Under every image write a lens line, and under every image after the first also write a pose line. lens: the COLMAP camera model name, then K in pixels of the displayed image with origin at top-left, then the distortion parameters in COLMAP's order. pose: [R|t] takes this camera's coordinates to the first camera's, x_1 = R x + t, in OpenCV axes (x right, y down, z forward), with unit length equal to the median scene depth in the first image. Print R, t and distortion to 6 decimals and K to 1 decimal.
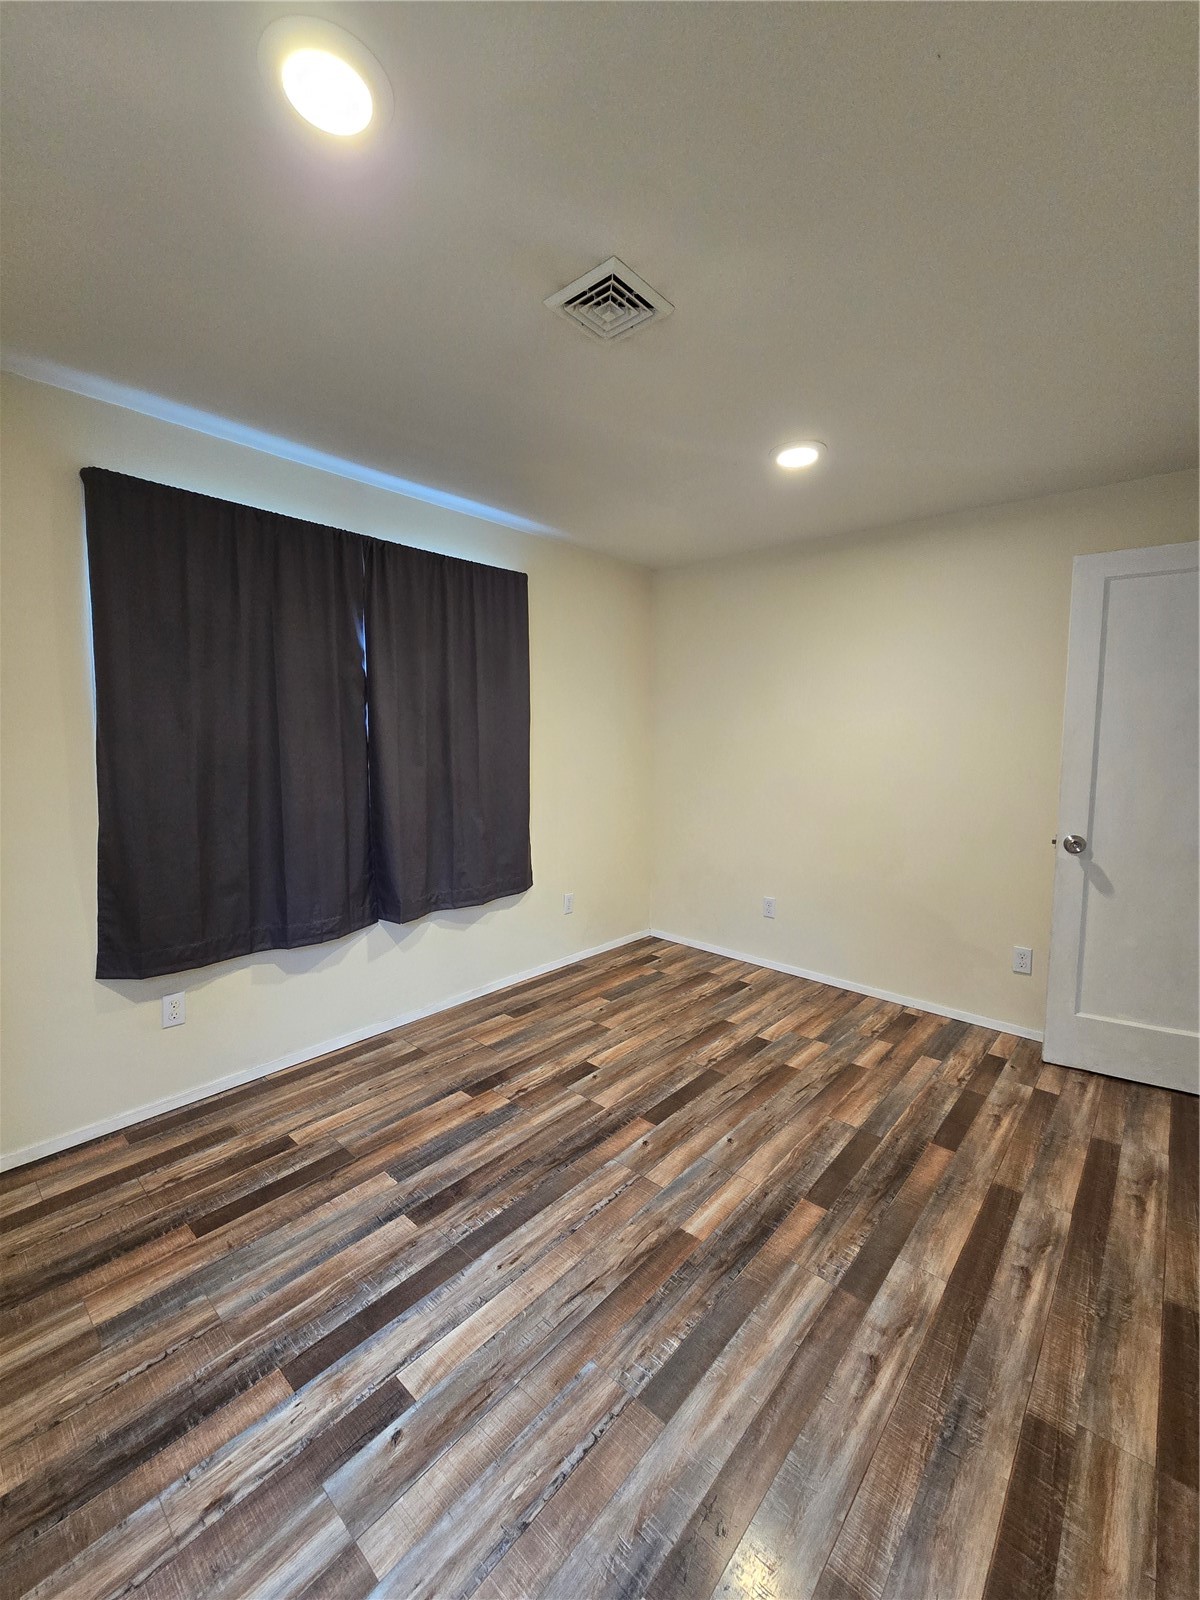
lens RADIAL K [[652.8, 0, 592.7], [0, 652.8, 805.3], [0, 0, 1]] dist [0.000453, 0.000074]
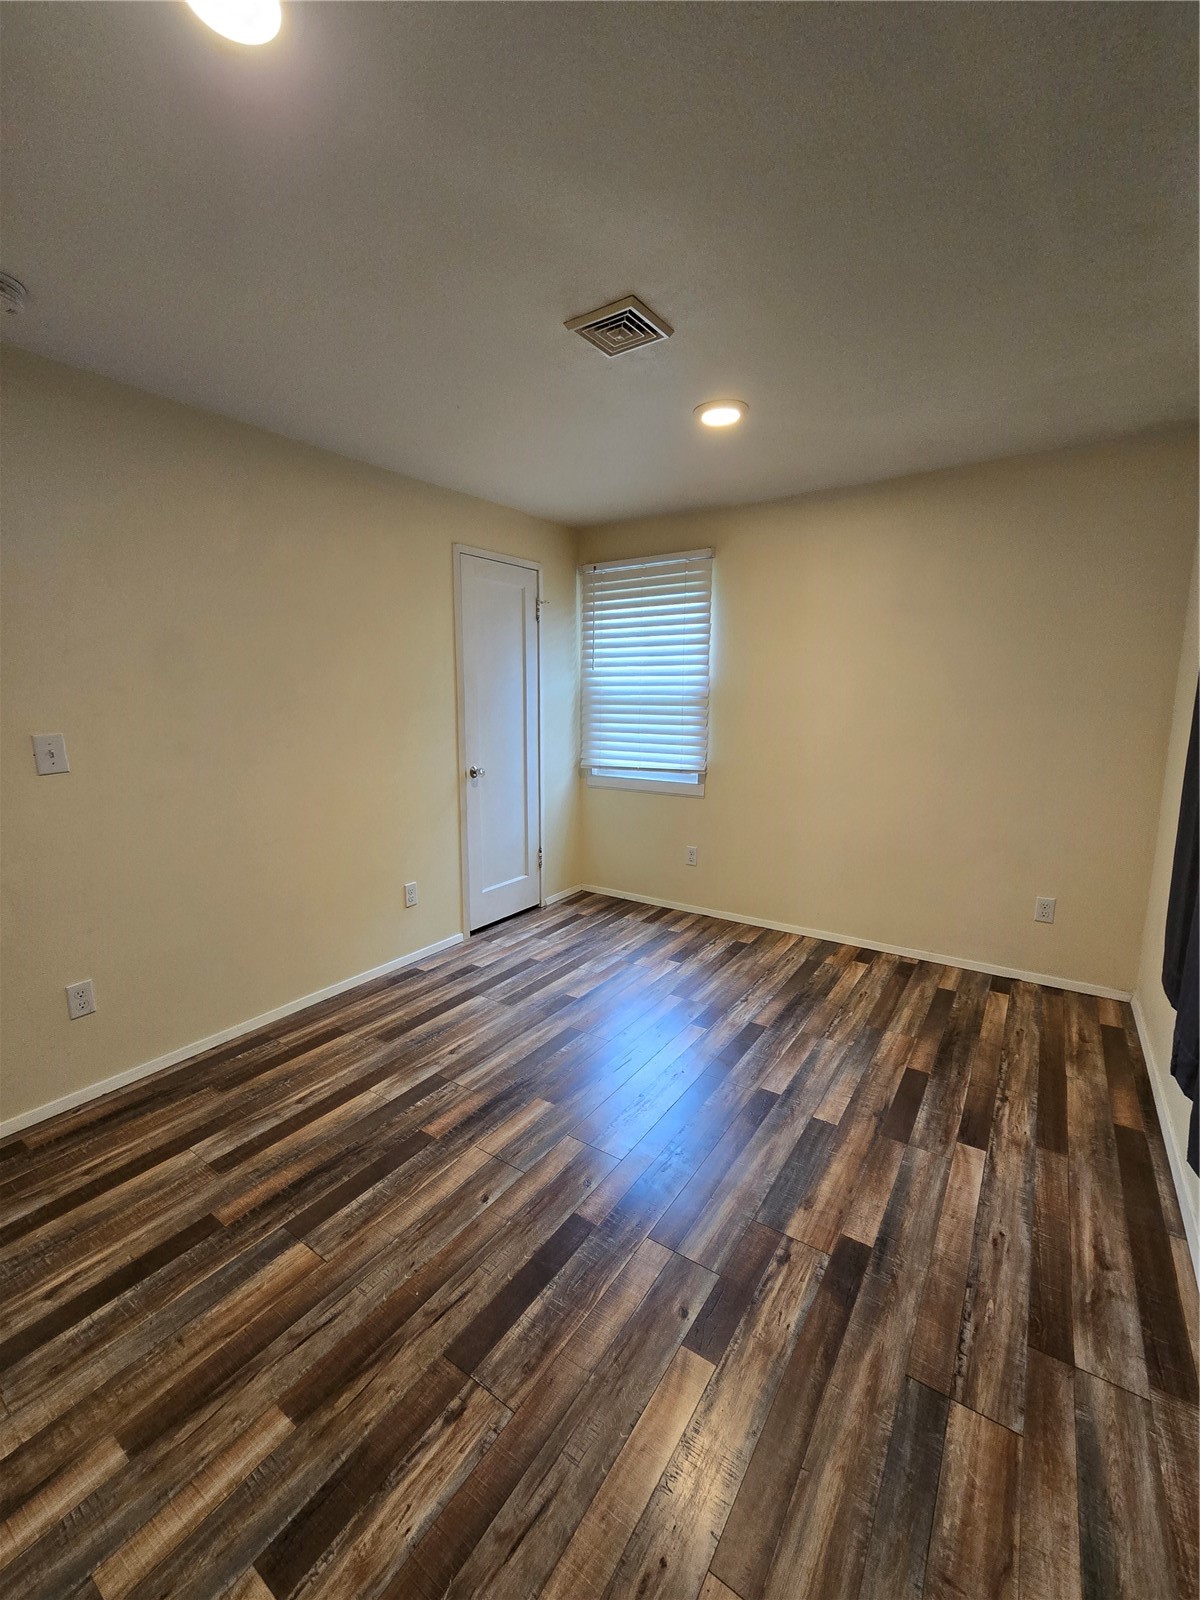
lens RADIAL K [[661.5, 0, 596.2], [0, 661.5, 795.6], [0, 0, 1]] dist [-0.003727, 0.004712]
pose [[-0.991177, 0.019030, -0.131172, 0.177990], [-0.015778, 0.965663, 0.259318, -0.198338], [0.131603, 0.259100, -0.956843, 1.743281]]
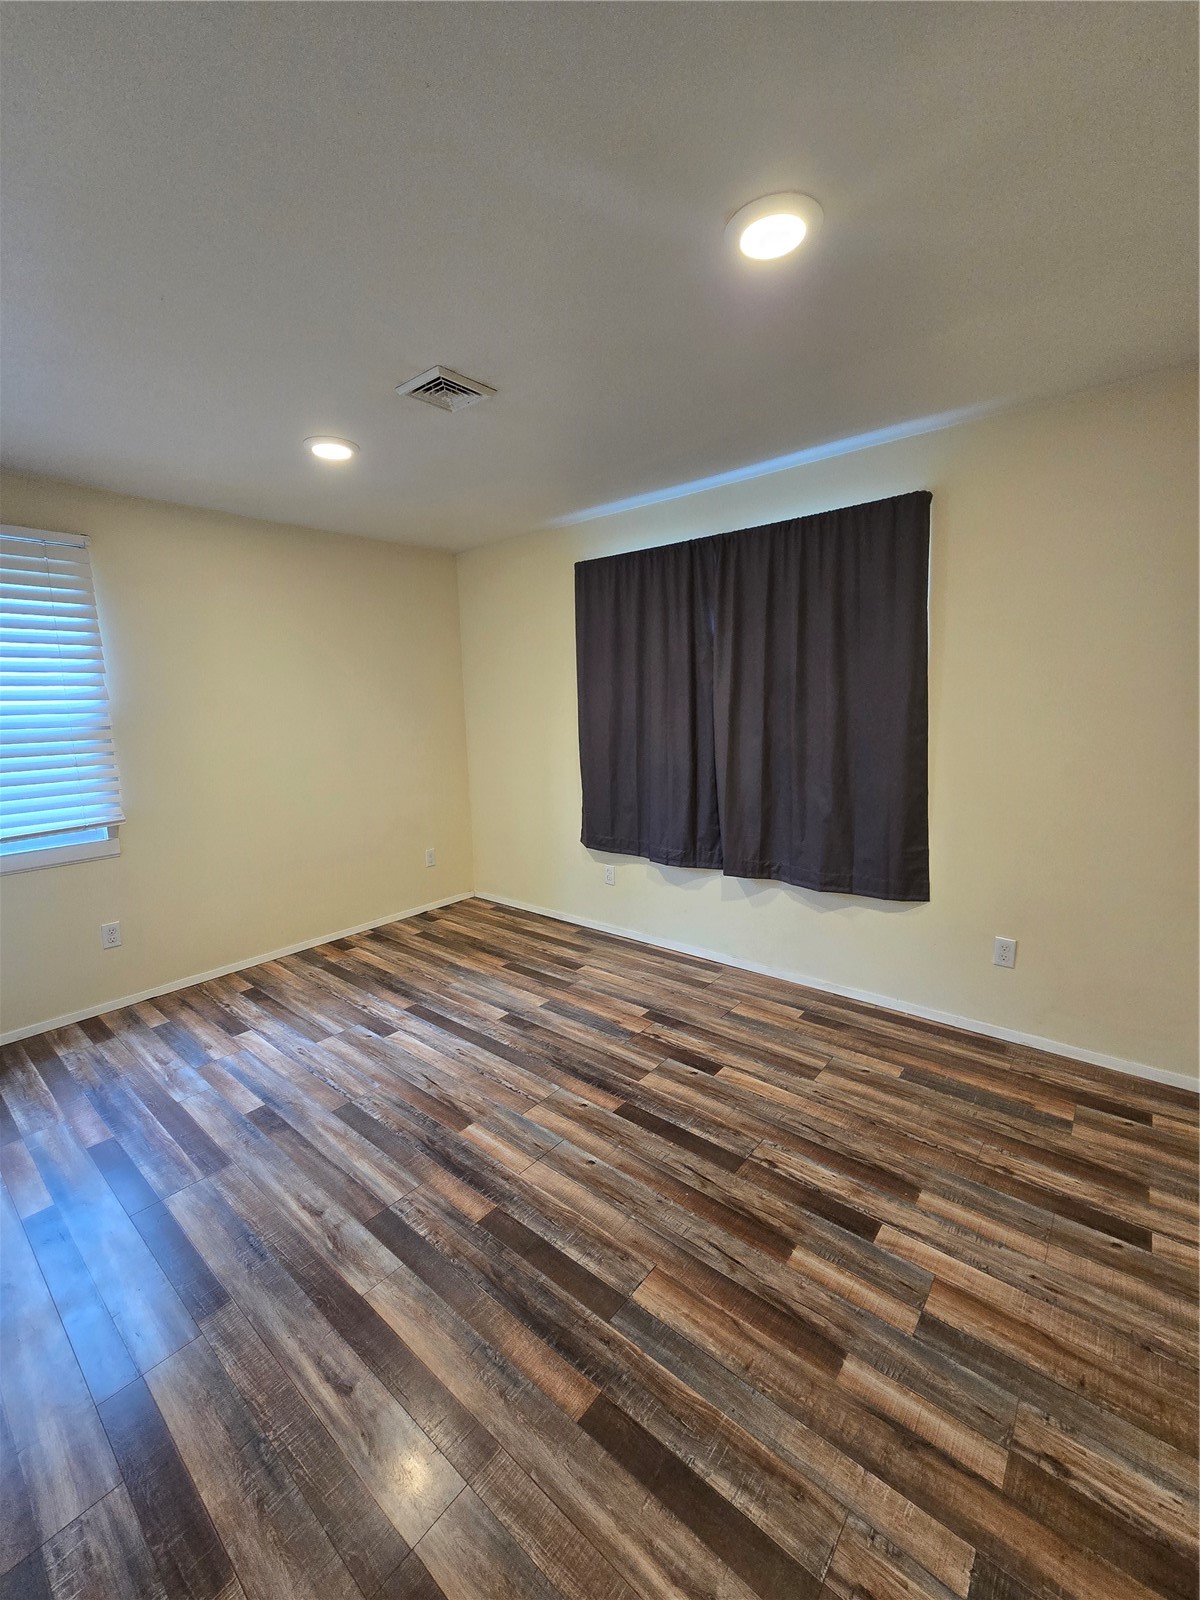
lens RADIAL K [[652.8, 0, 592.7], [0, 652.8, 805.3], [0, 0, 1]] dist [0.000453, 0.000074]
pose [[0.034143, 0.157572, -0.986917, 1.076070], [-0.080694, 0.984703, 0.154427, -0.127159], [0.996154, 0.074366, 0.046336, 0.956911]]
